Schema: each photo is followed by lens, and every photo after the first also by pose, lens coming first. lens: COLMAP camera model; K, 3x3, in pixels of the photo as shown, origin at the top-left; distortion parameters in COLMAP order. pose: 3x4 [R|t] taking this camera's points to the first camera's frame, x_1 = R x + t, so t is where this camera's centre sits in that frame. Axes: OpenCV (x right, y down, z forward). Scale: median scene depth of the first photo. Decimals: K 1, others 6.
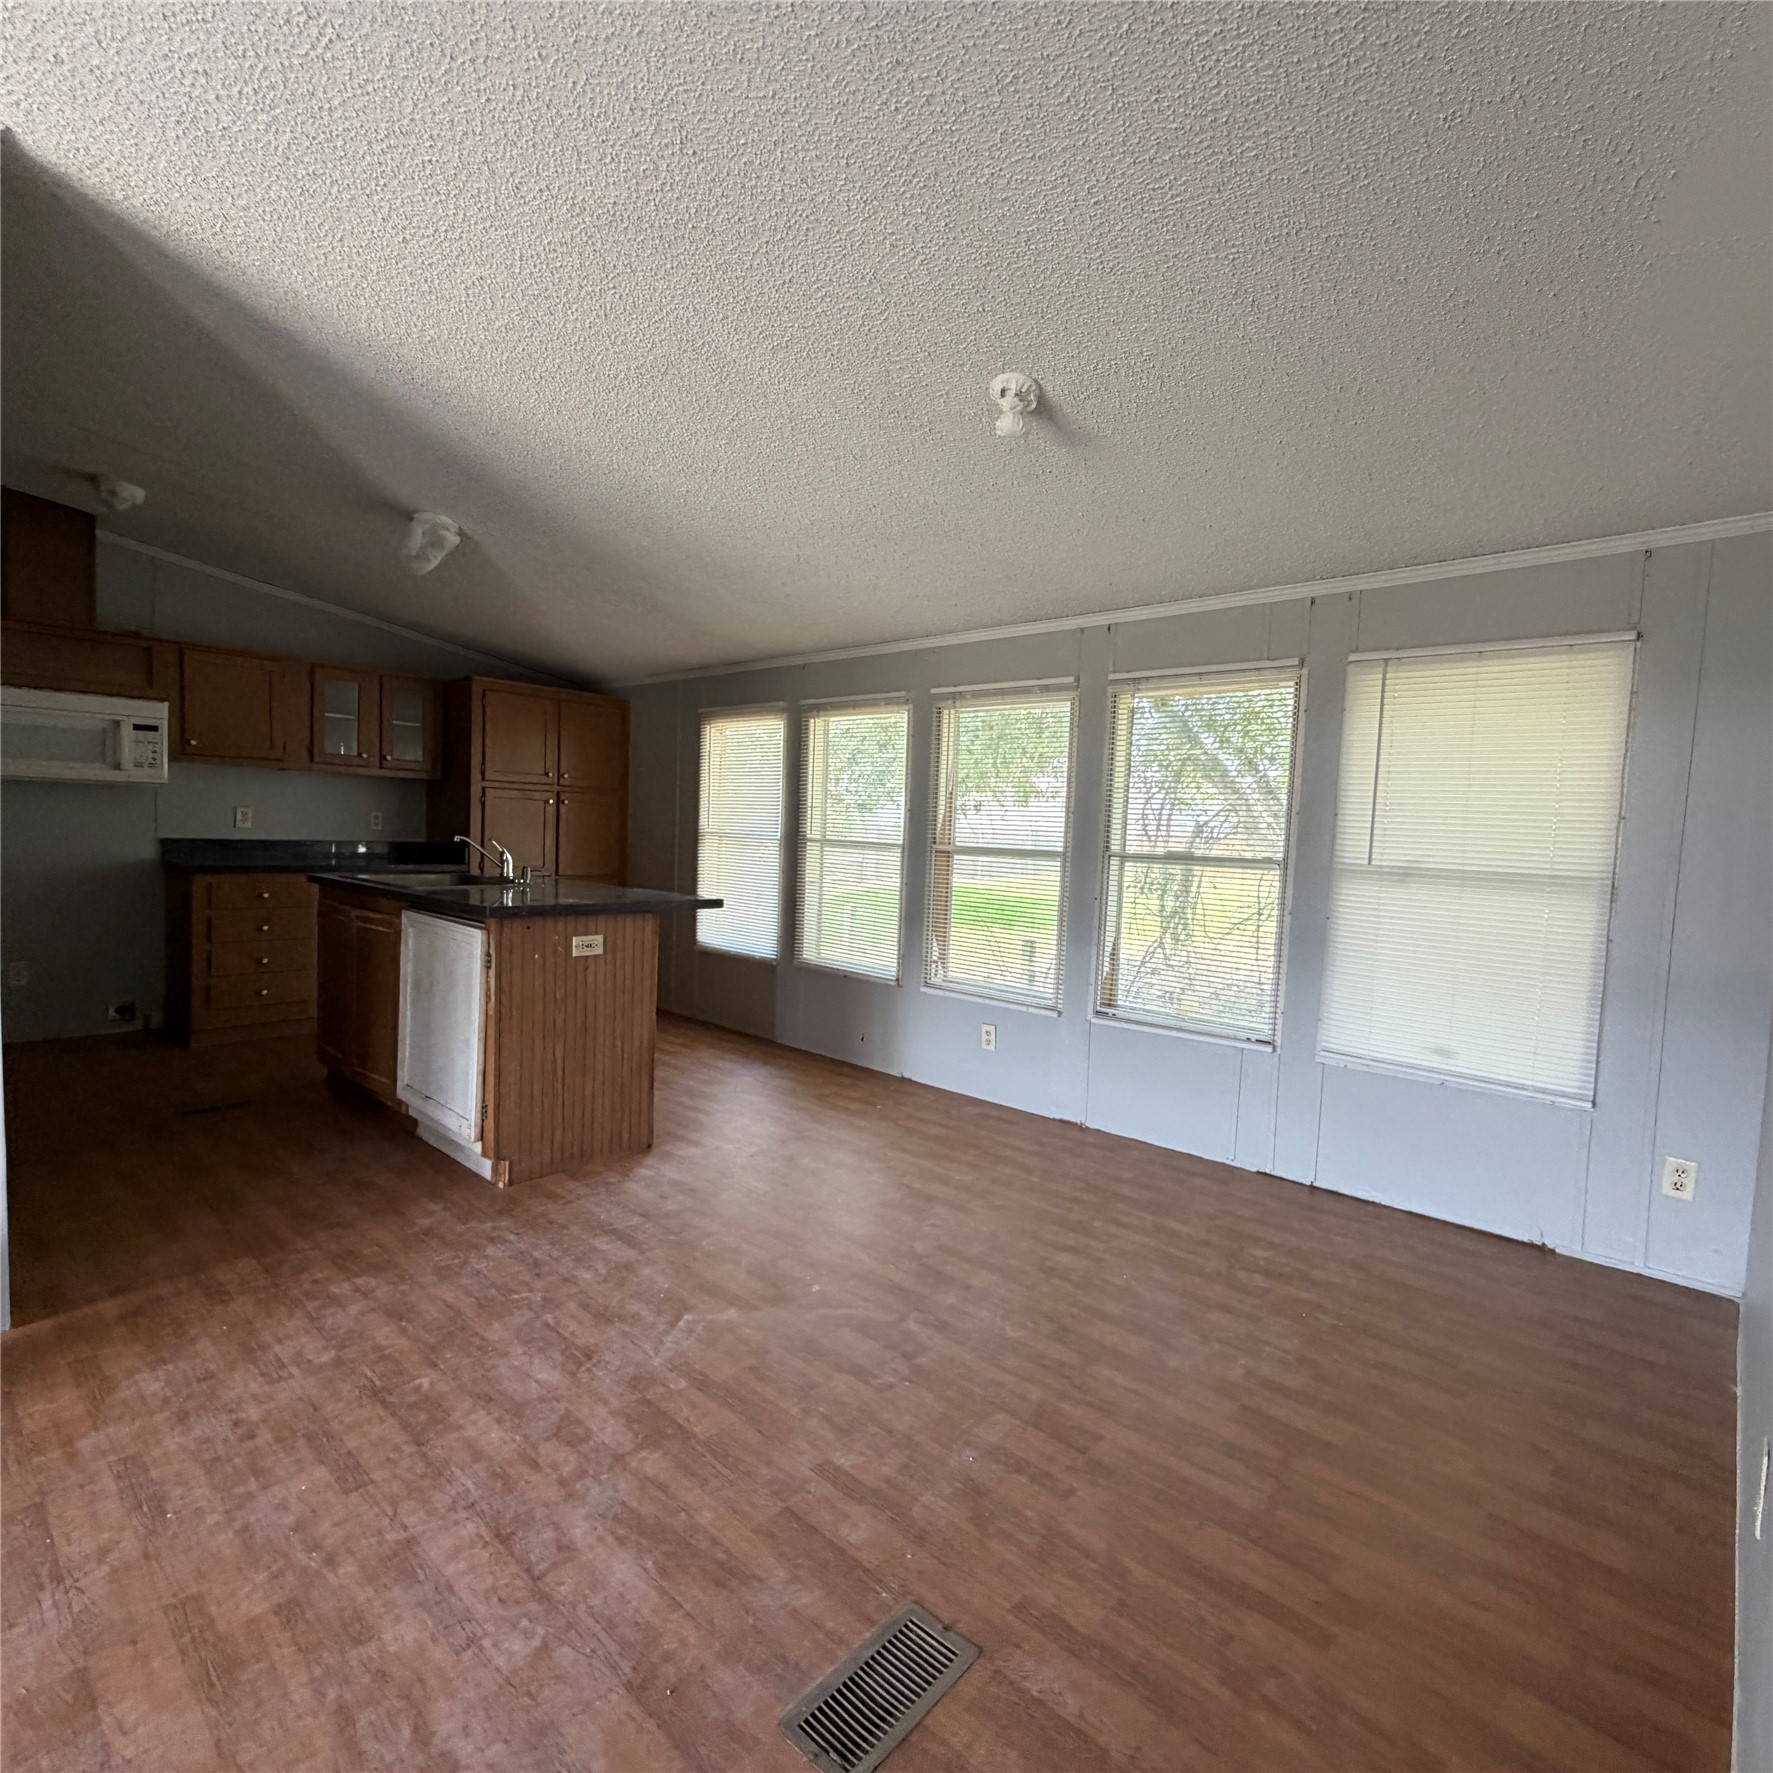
lens RADIAL K [[942.7, 0, 881.7], [0, 942.7, 879.9], [0, 0, 1]] dist [0.000954, -0.000911]
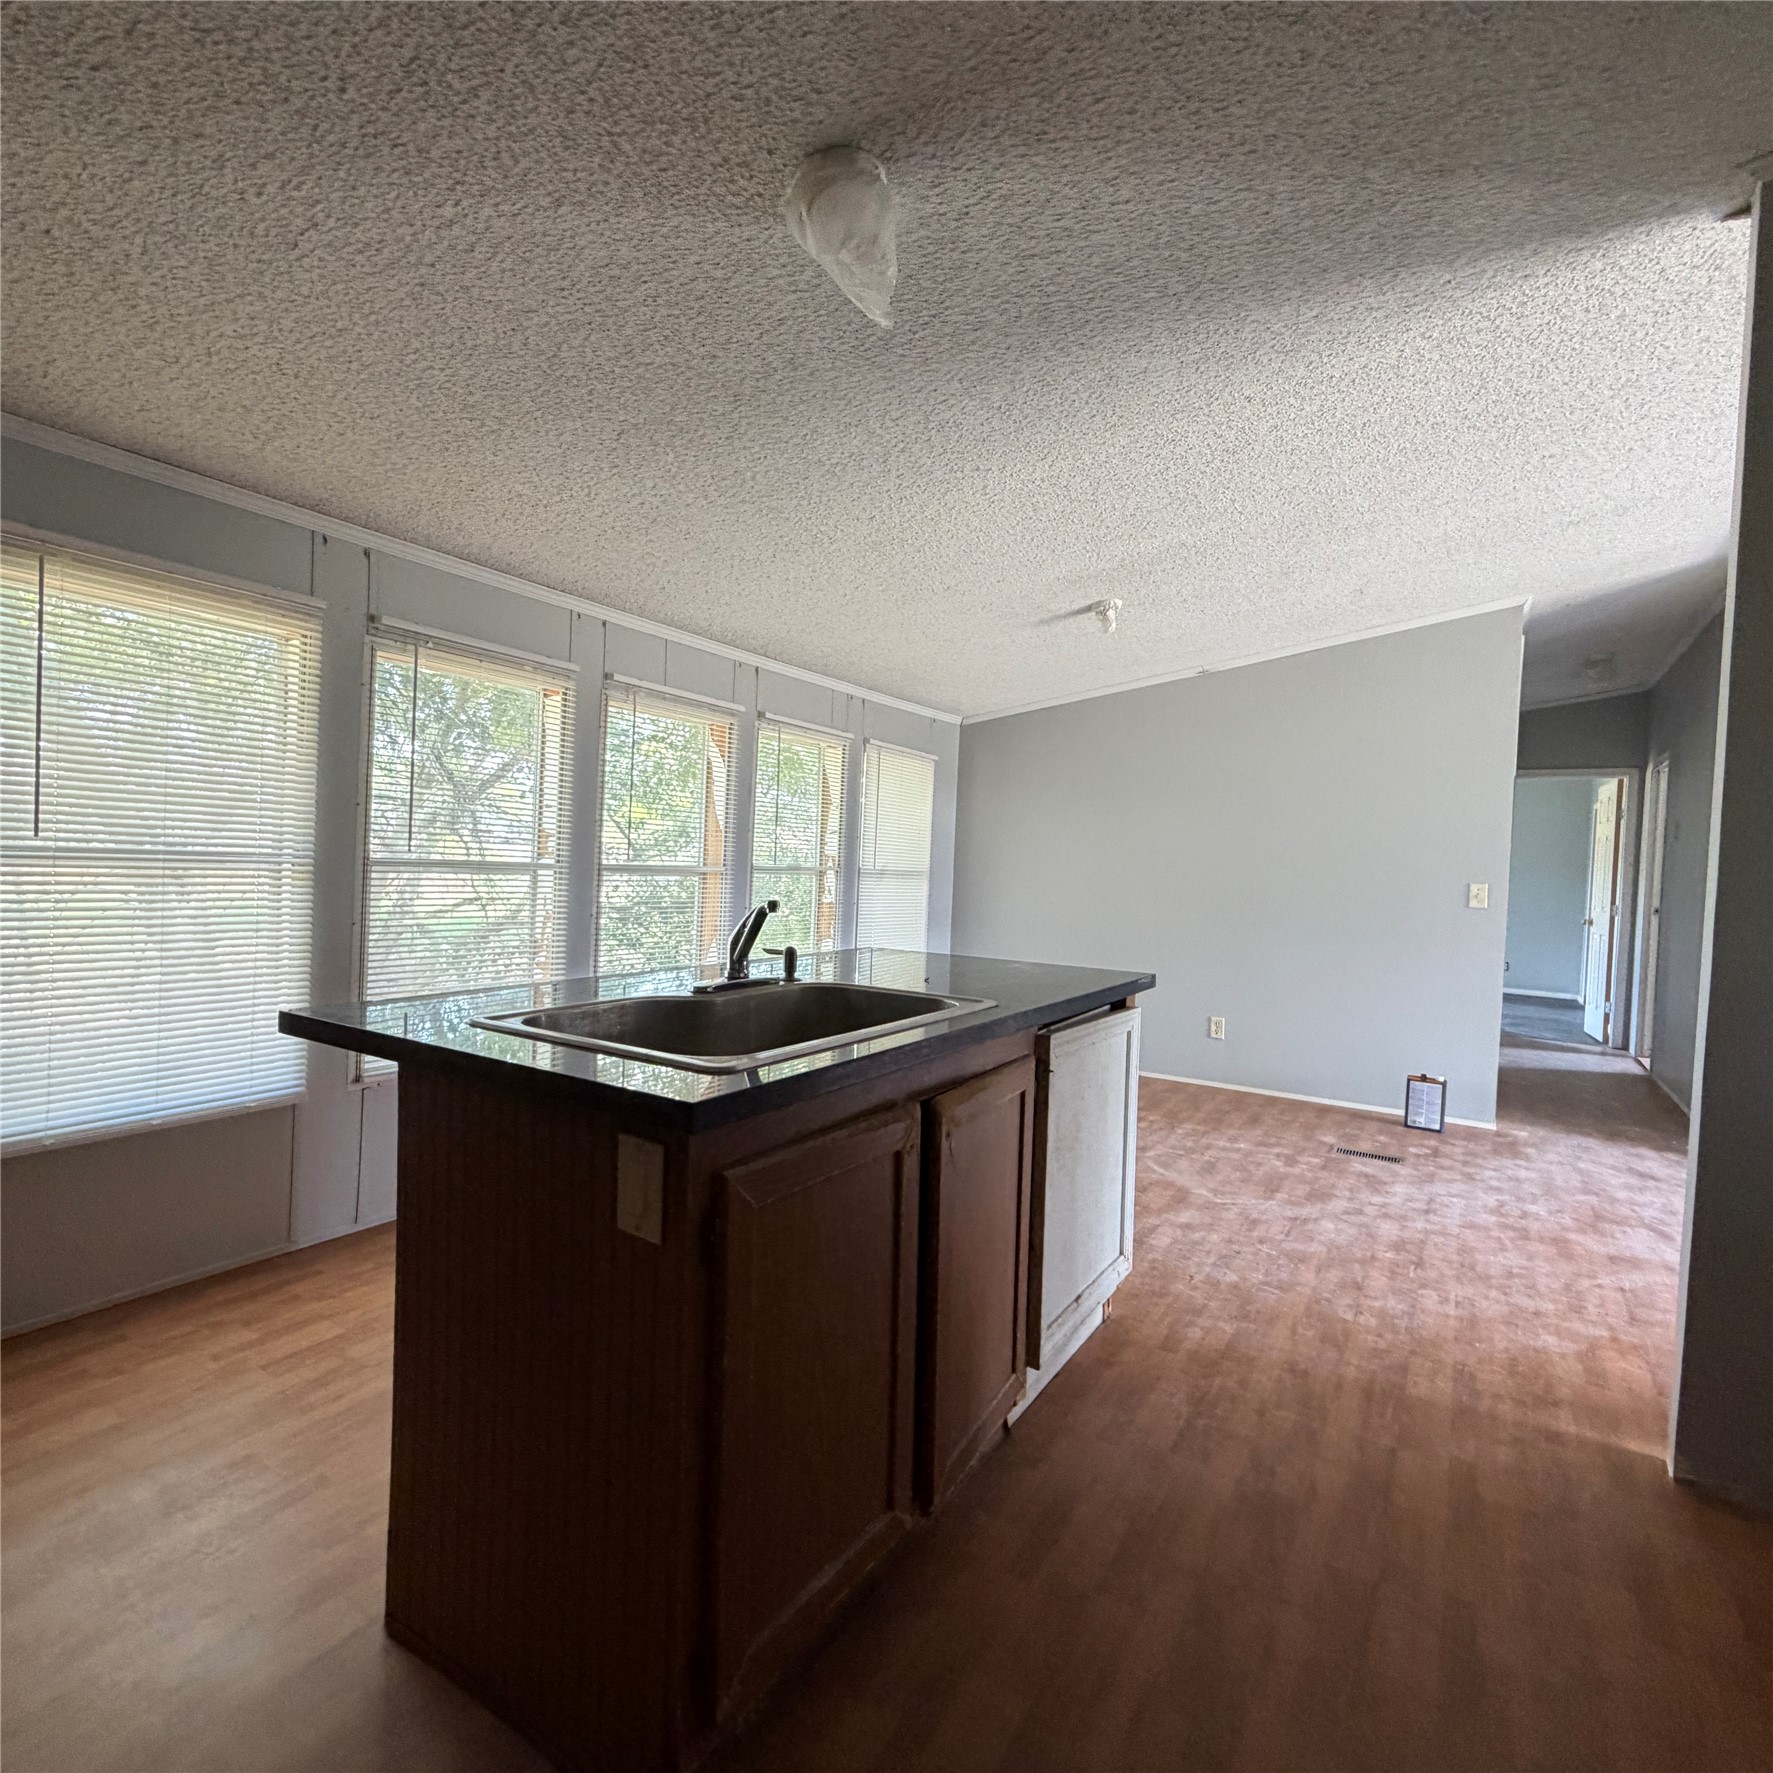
lens RADIAL K [[942.7, 0, 881.7], [0, 942.7, 879.9], [0, 0, 1]] dist [0.000954, -0.000911]
pose [[-0.177960, -0.064341, 0.981932, -1.677477], [0.008029, 0.997732, 0.066832, -0.162213], [-0.984005, 0.019778, -0.177040, 1.932299]]
